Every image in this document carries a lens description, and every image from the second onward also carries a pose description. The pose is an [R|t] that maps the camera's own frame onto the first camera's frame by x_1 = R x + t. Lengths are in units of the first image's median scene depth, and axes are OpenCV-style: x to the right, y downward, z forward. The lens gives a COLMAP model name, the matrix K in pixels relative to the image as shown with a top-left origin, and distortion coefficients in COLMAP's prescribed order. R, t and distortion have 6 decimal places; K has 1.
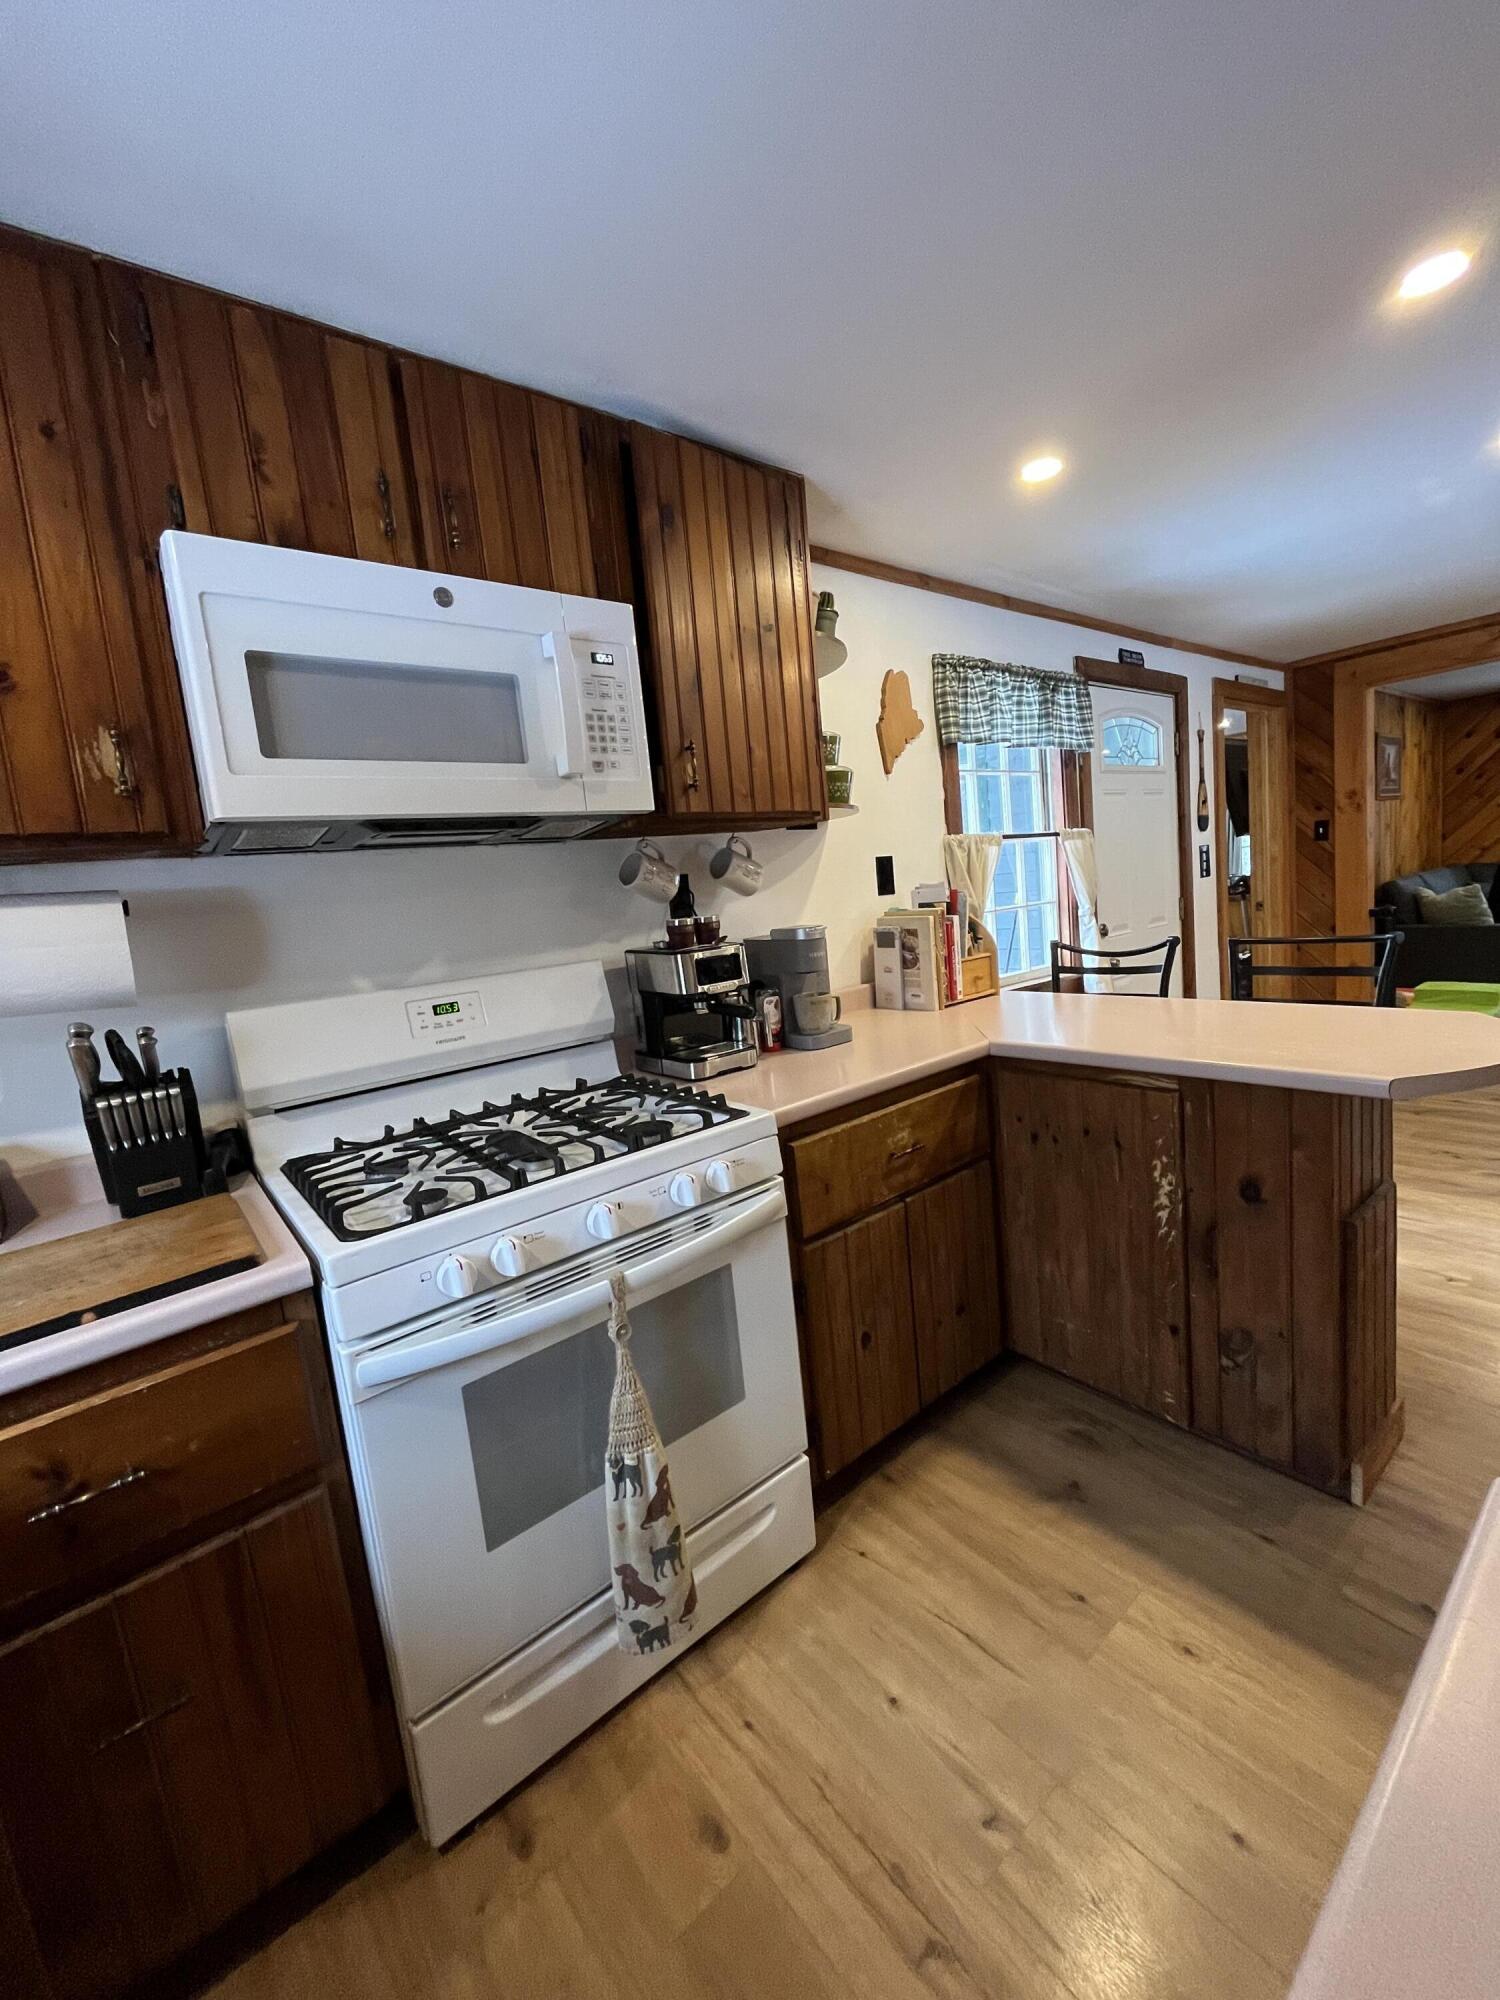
lens RADIAL K [[800.7, 0, 746.4], [0, 800.7, 992.6], [0, 0, 1]] dist [-0.001363, -0.000119]
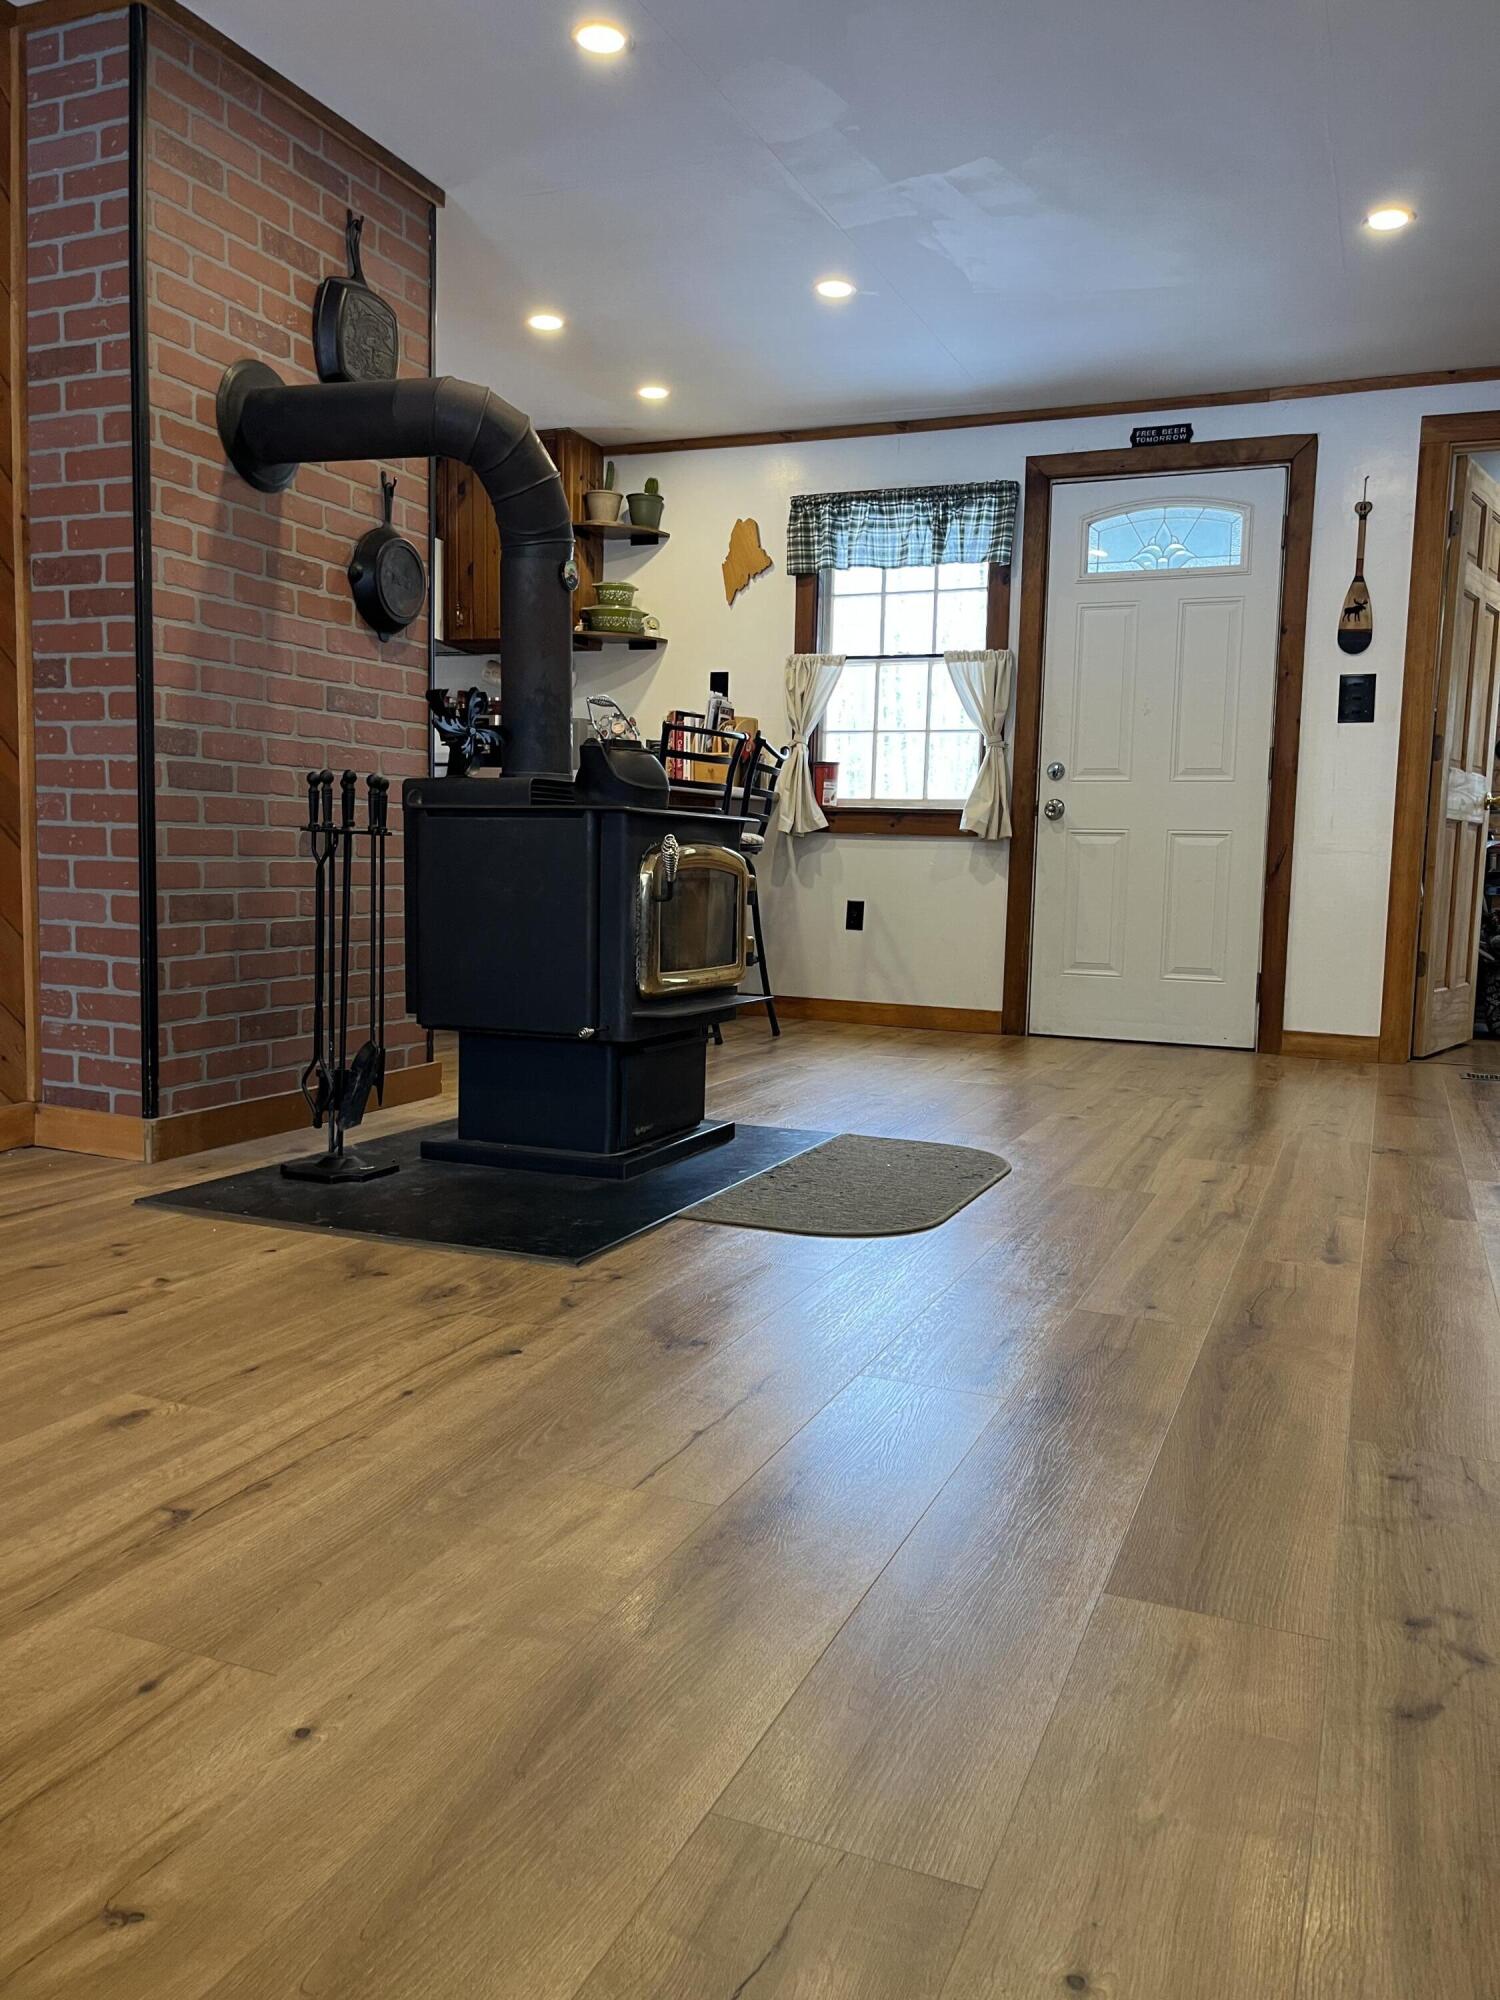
lens RADIAL K [[1517.2, 0, 753.1], [0, 1517.2, 1000.4], [0, 0, 1]] dist [0.010555, 0.002256]
pose [[0.468474, 0.199970, -0.860549, 2.230086], [-0.180027, 0.975218, 0.128611, 0.015702], [0.864941, 0.094671, 0.492864, -0.065566]]
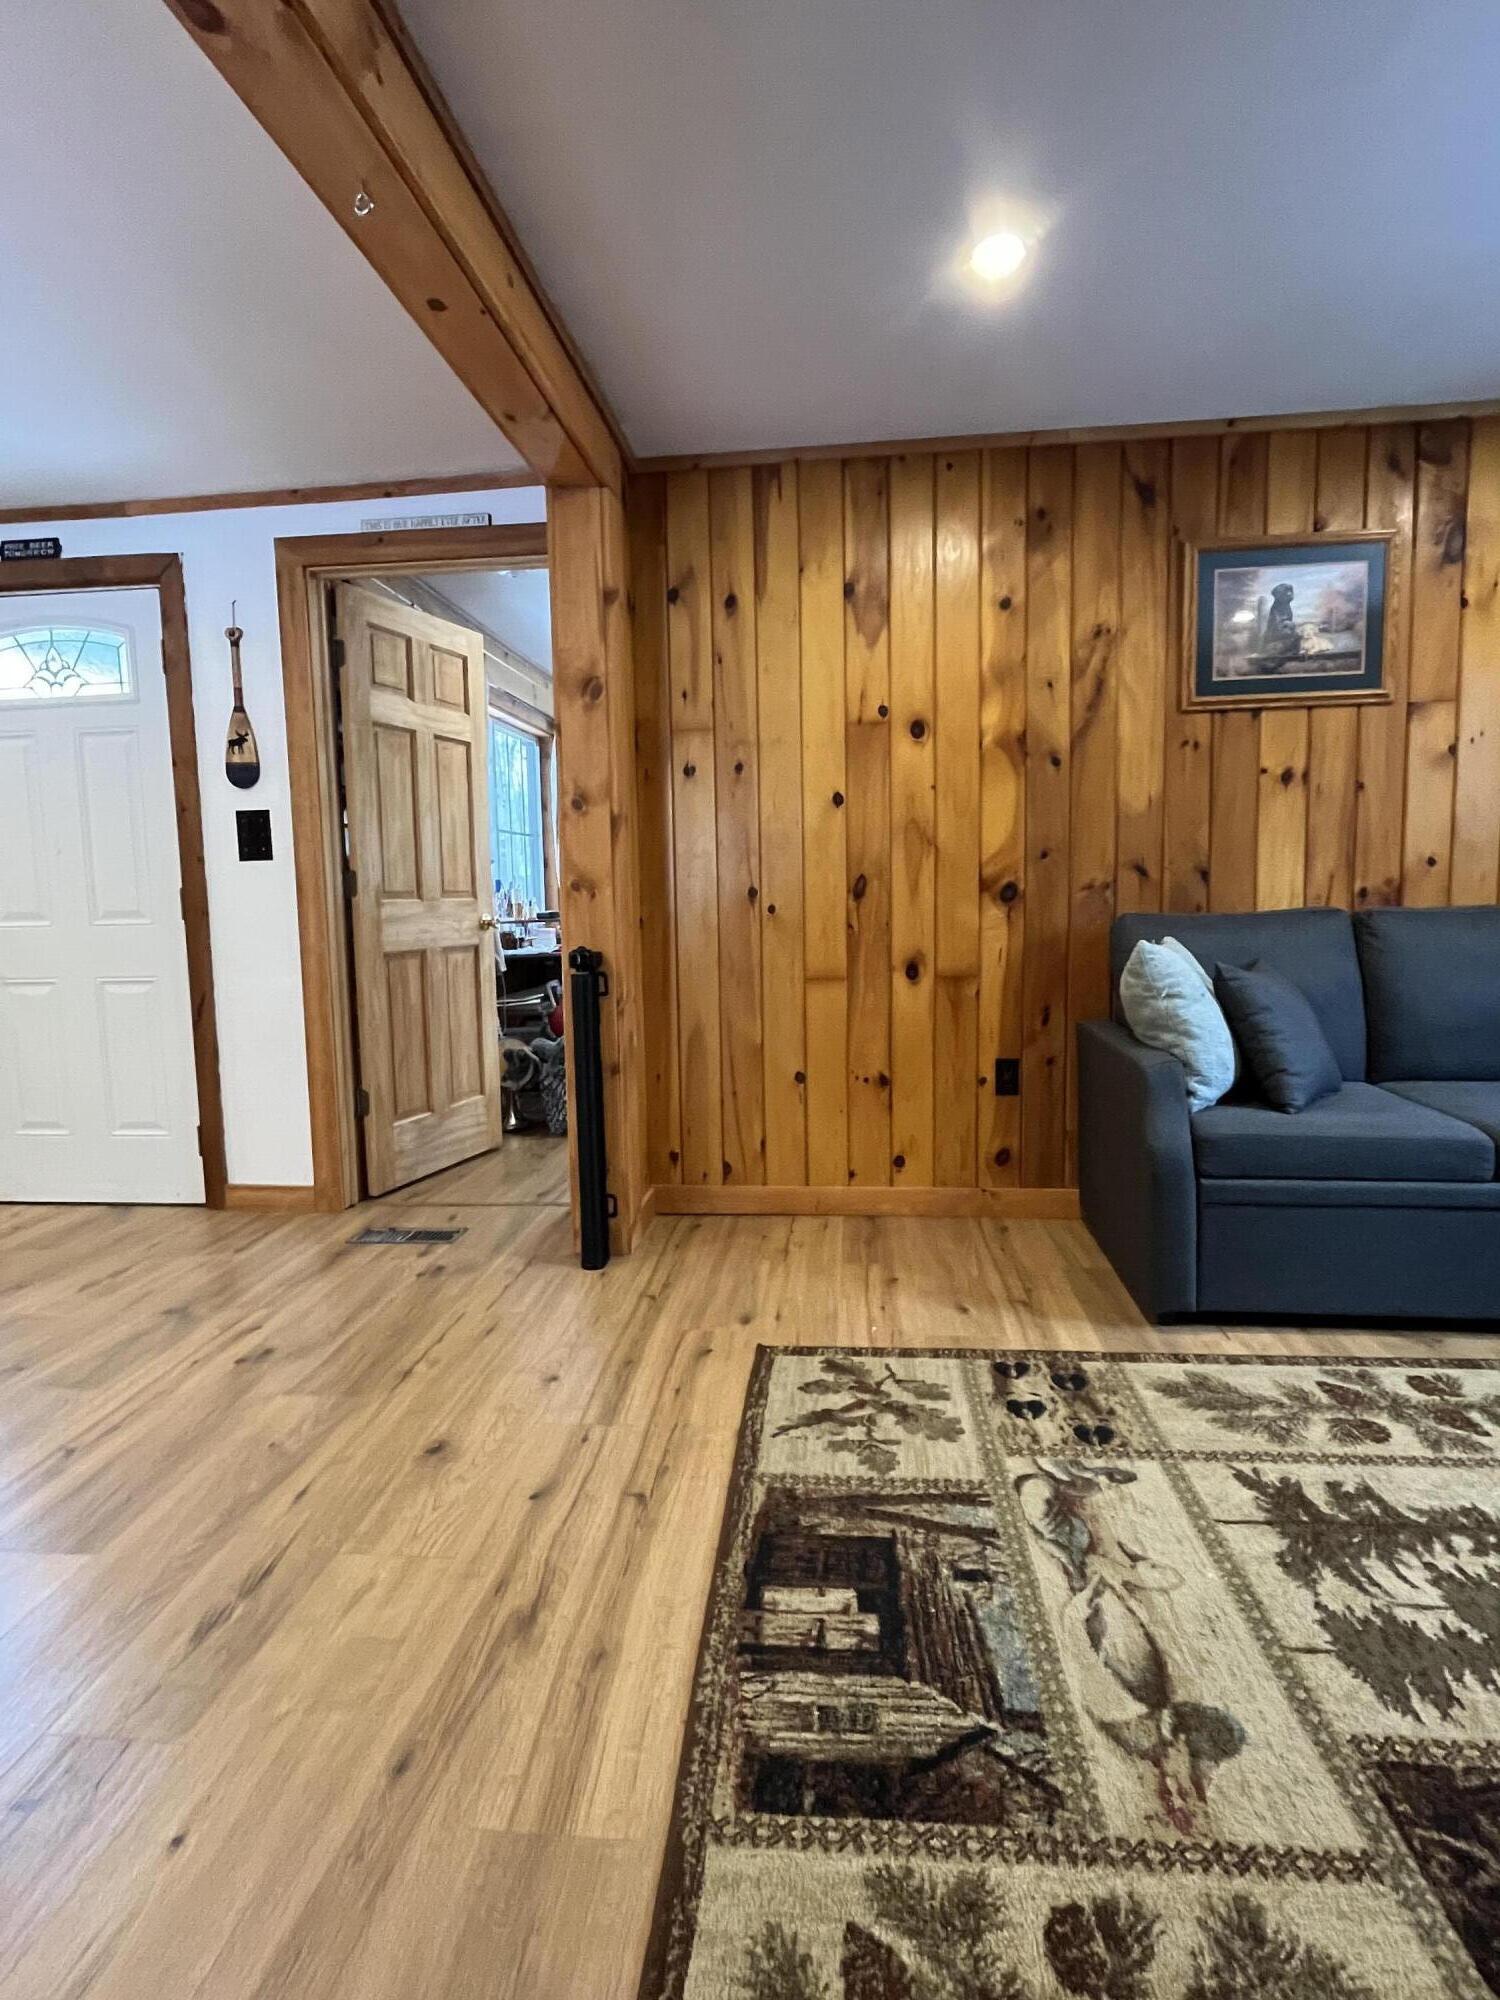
lens RADIAL K [[1066.9, 0, 751.4], [0, 1066.9, 998.2], [0, 0, 1]] dist [0.002487, -0.000219]
pose [[0.715067, 0.153539, -0.681986, 2.184523], [-0.138960, 0.987332, 0.076582, -0.234092], [0.685105, 0.040008, 0.727345, 0.989495]]
